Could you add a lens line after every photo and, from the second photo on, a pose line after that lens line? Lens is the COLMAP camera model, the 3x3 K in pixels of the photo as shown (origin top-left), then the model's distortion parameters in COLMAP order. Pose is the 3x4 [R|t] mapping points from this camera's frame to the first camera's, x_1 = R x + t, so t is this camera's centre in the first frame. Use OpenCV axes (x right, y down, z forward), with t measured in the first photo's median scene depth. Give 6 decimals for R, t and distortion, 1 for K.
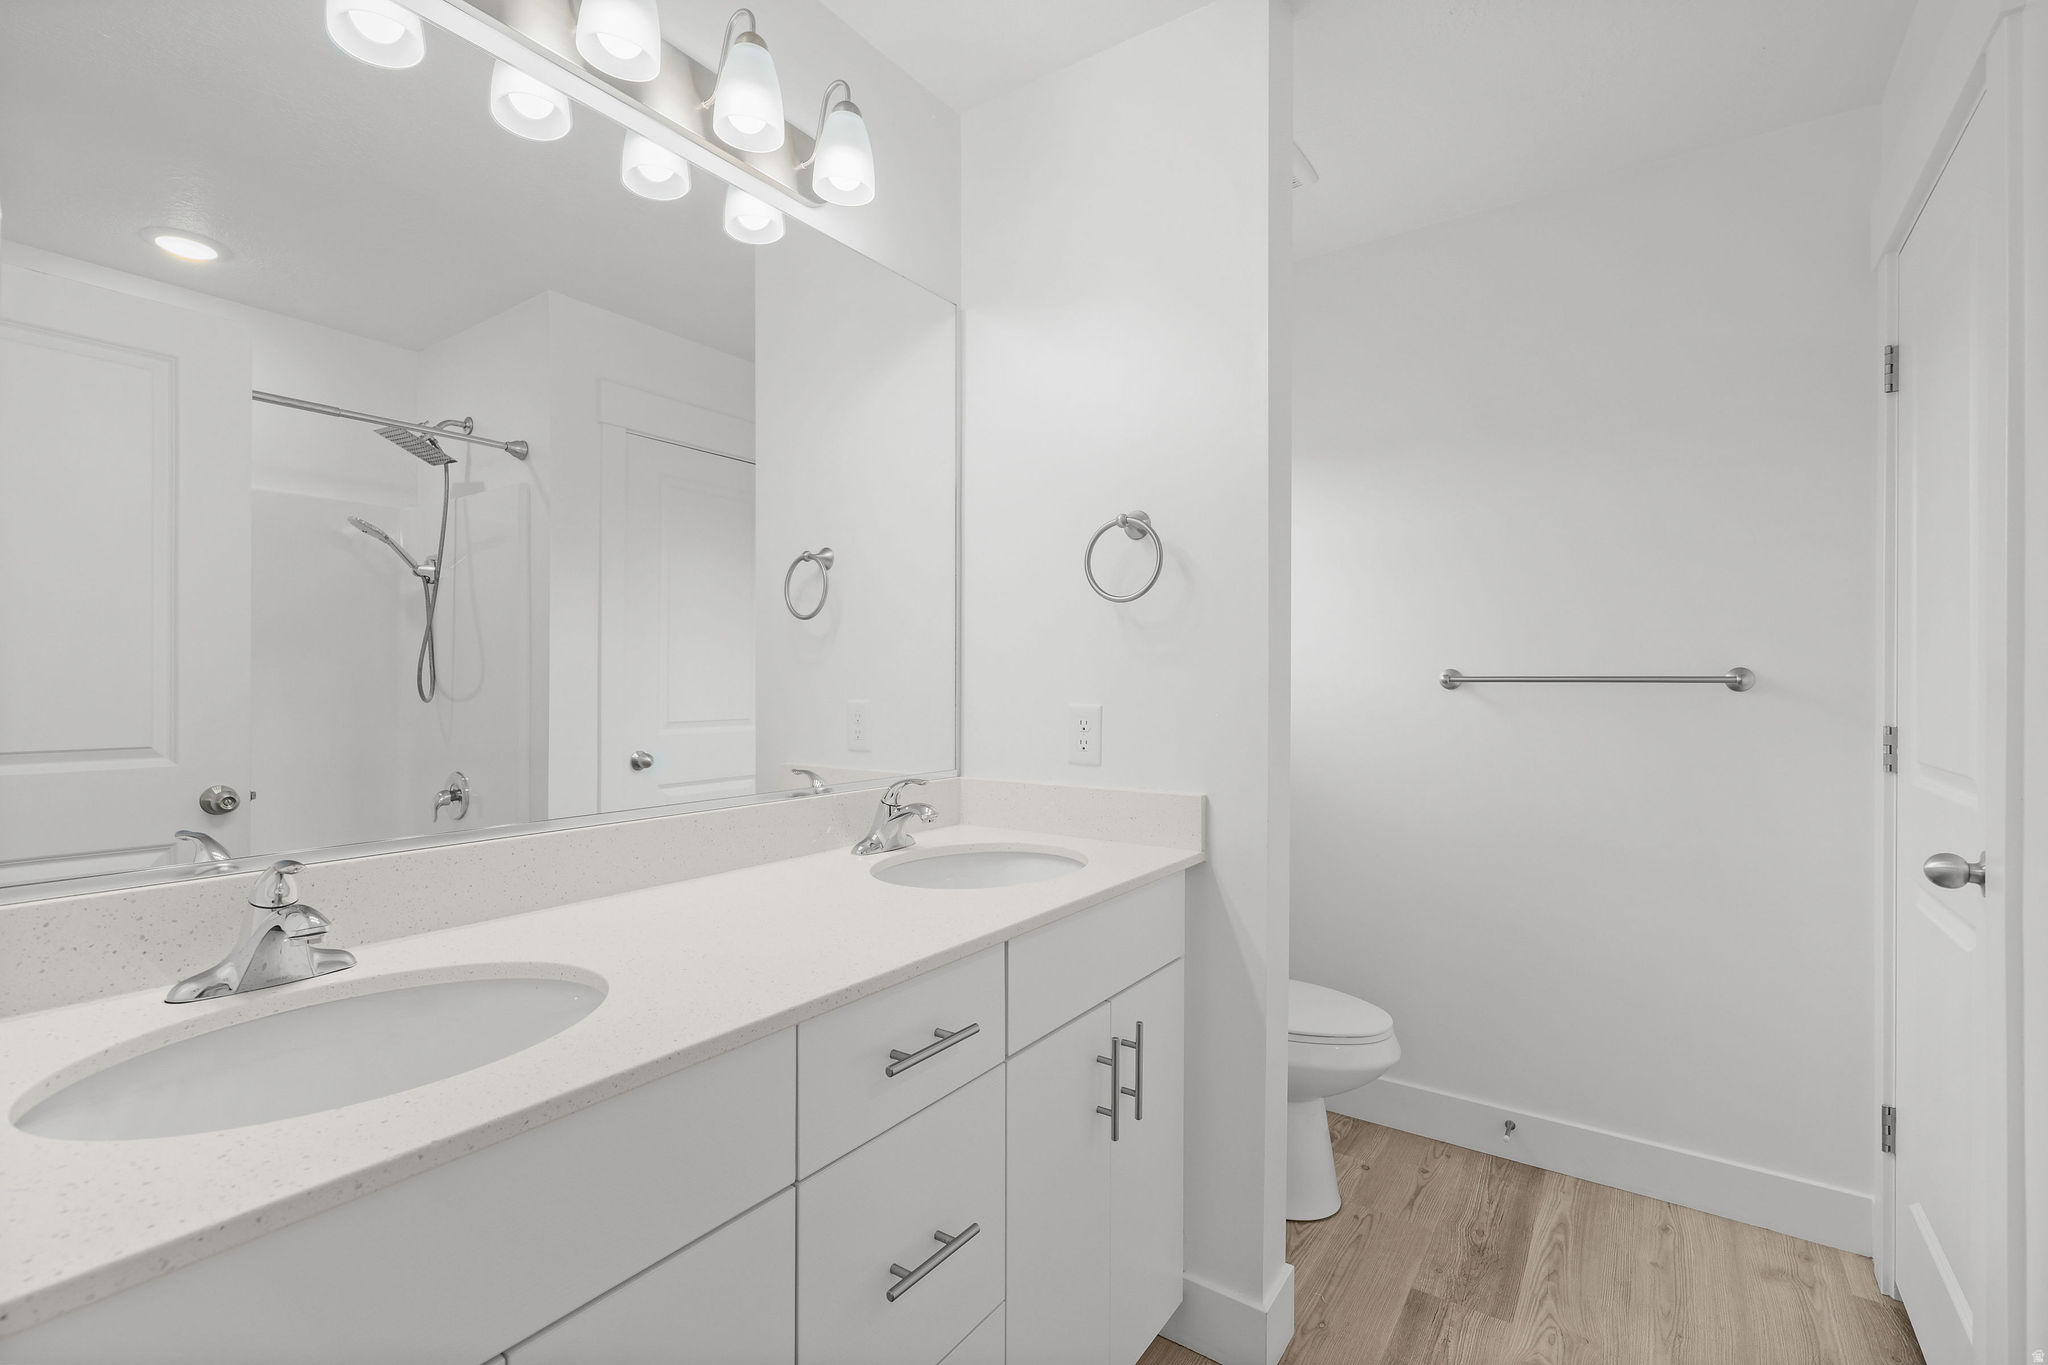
lens RADIAL K [[929.0, 0, 1015.0], [0, 929.0, 677.3], [0, 0, 1]] dist [0.002811, -0.000738]
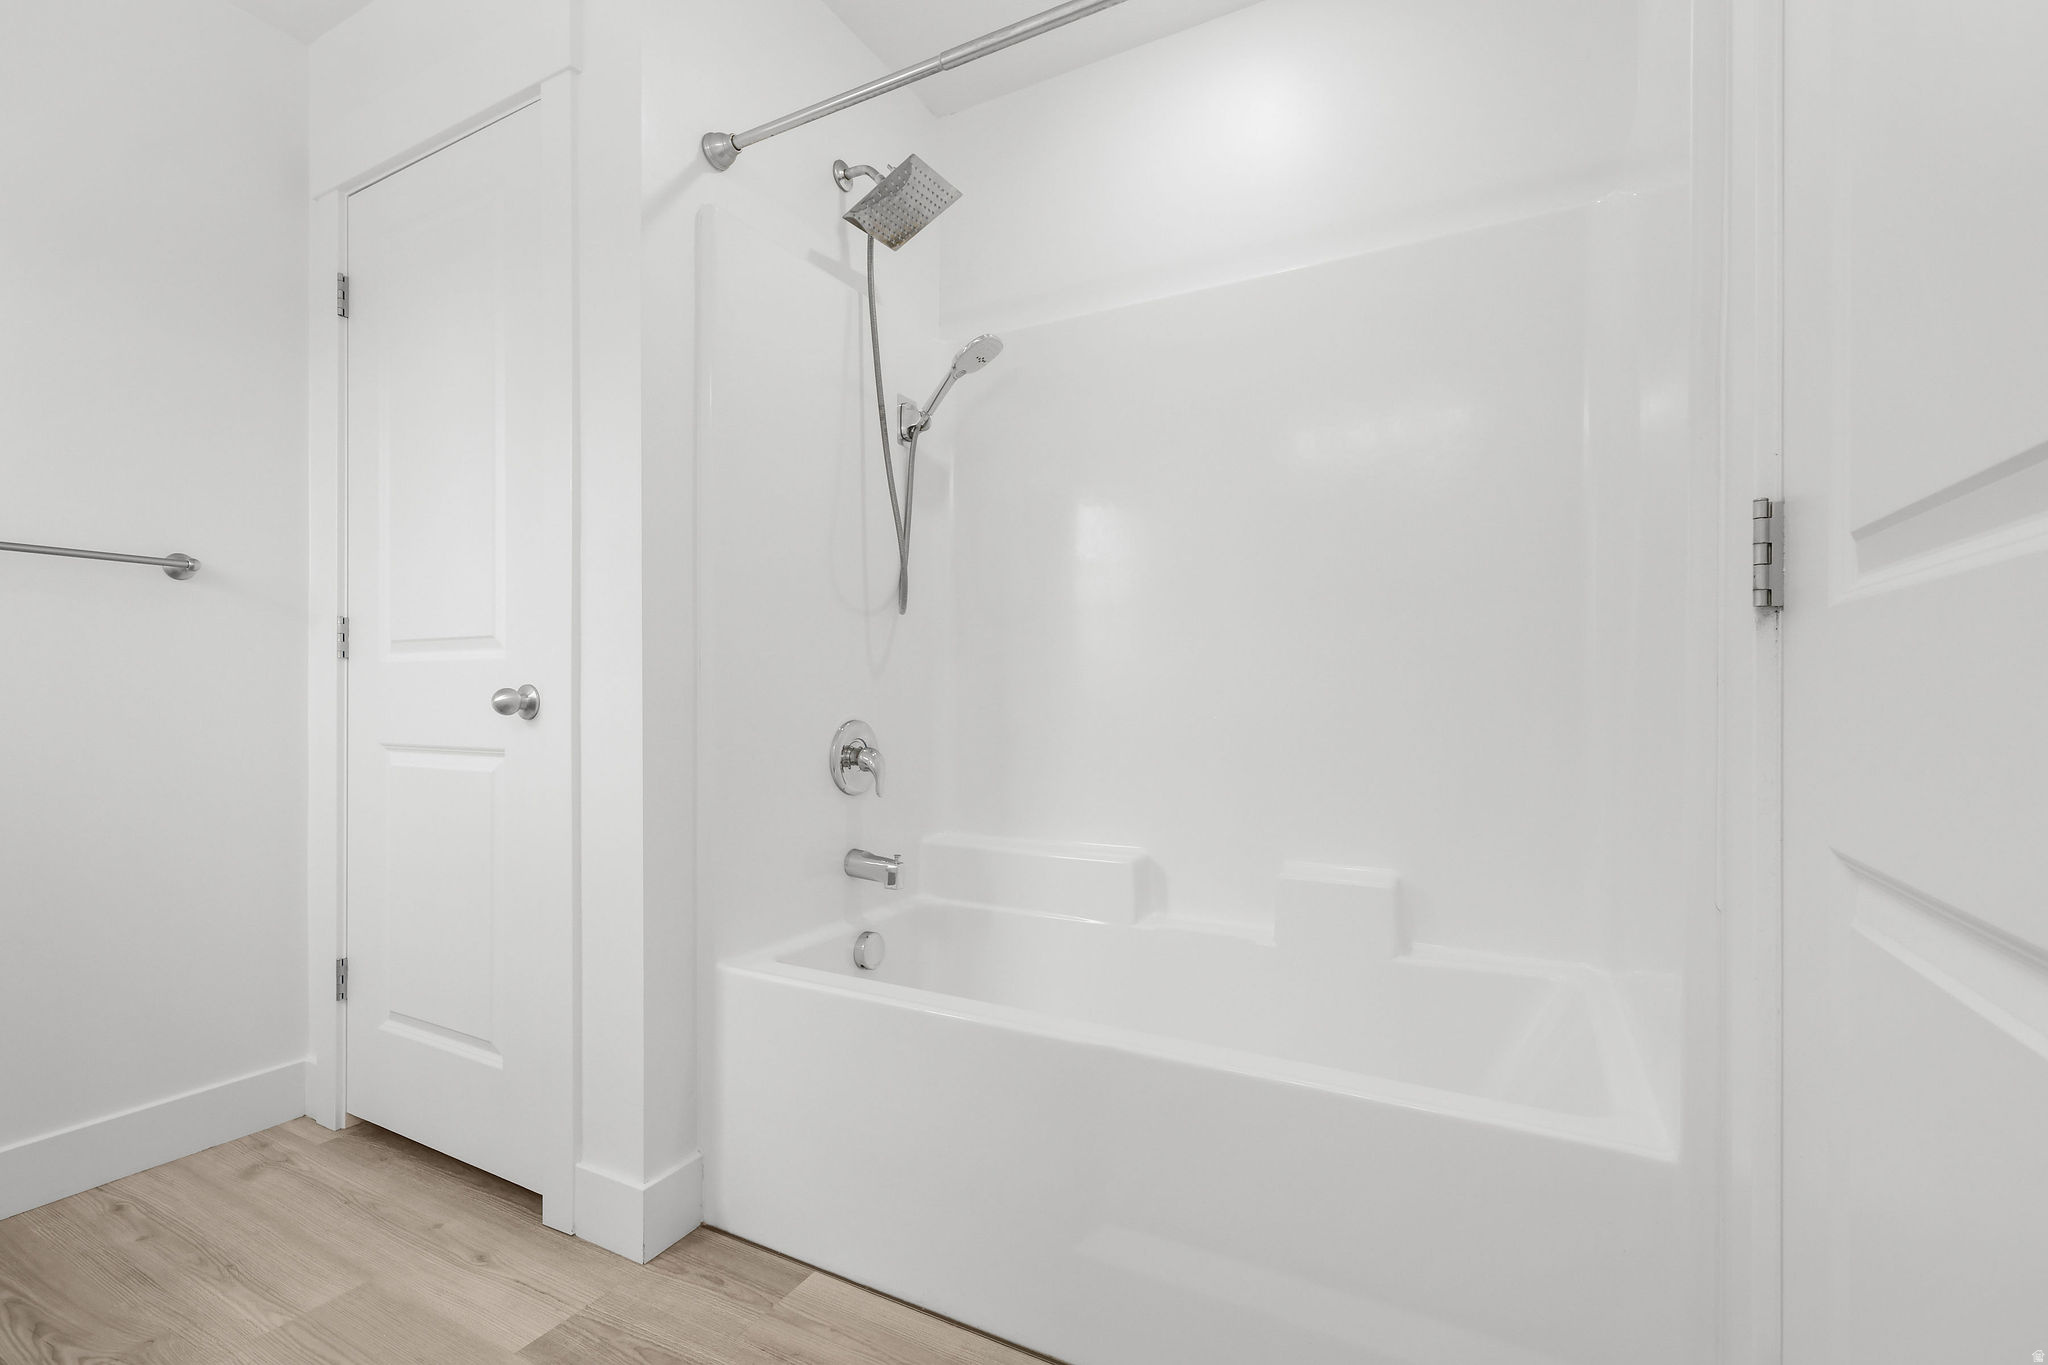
lens RADIAL K [[929.0, 0, 1012.9], [0, 929.0, 686.4], [0, 0, 1]] dist [0.002811, -0.000738]
pose [[-0.106147, -0.000283, 0.994350, -0.242378], [-0.002534, 0.999997, 0.000014, 0.129449], [-0.994347, -0.002519, -0.106148, 0.310382]]
